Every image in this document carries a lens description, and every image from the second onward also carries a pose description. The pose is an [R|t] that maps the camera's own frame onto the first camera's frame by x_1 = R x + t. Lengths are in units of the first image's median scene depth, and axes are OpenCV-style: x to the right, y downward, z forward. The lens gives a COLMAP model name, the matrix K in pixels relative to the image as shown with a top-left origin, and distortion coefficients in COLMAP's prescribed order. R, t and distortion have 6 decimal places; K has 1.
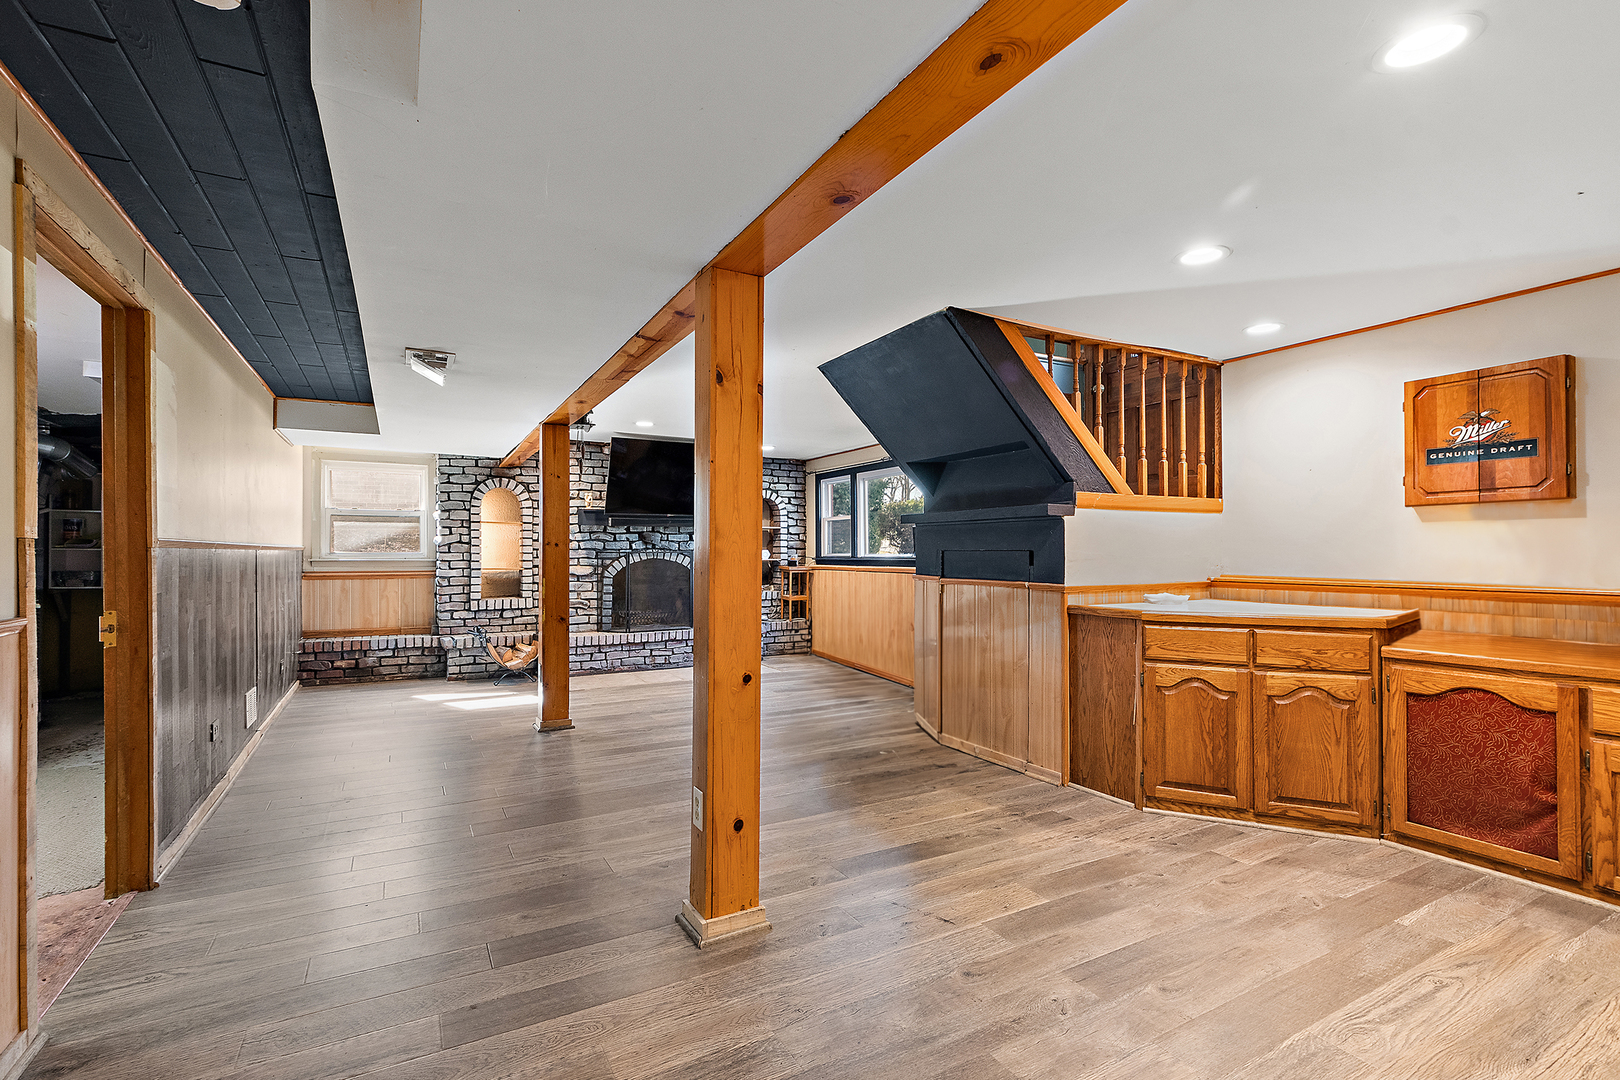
lens RADIAL K [[726.2, 0, 805.7], [0, 726.2, 549.2], [0, 0, 1]] dist [0.004506, 0.000383]
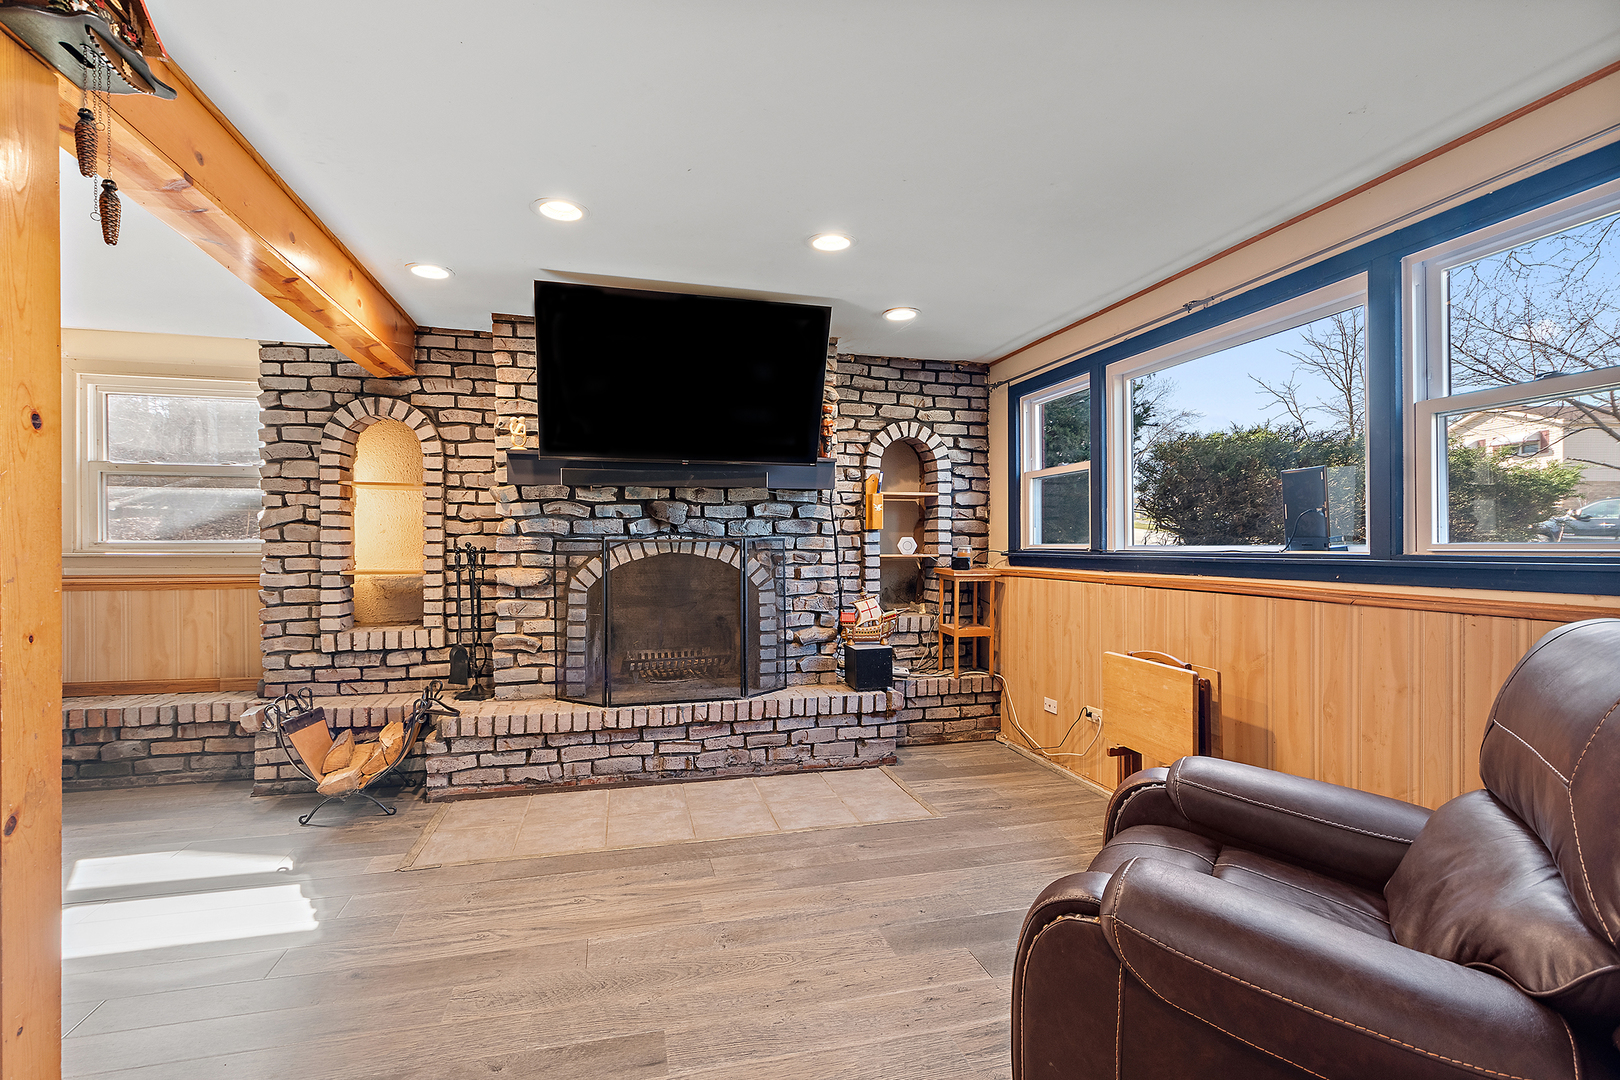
lens RADIAL K [[726.2, 0, 793.9], [0, 726.2, 545.7], [0, 0, 1]] dist [0.004506, 0.000383]
pose [[0.965136, 0.001613, -0.261745, 0.002229], [0.000529, 0.999967, 0.008111, 0.003694], [0.261749, -0.007967, 0.965103, 0.552678]]
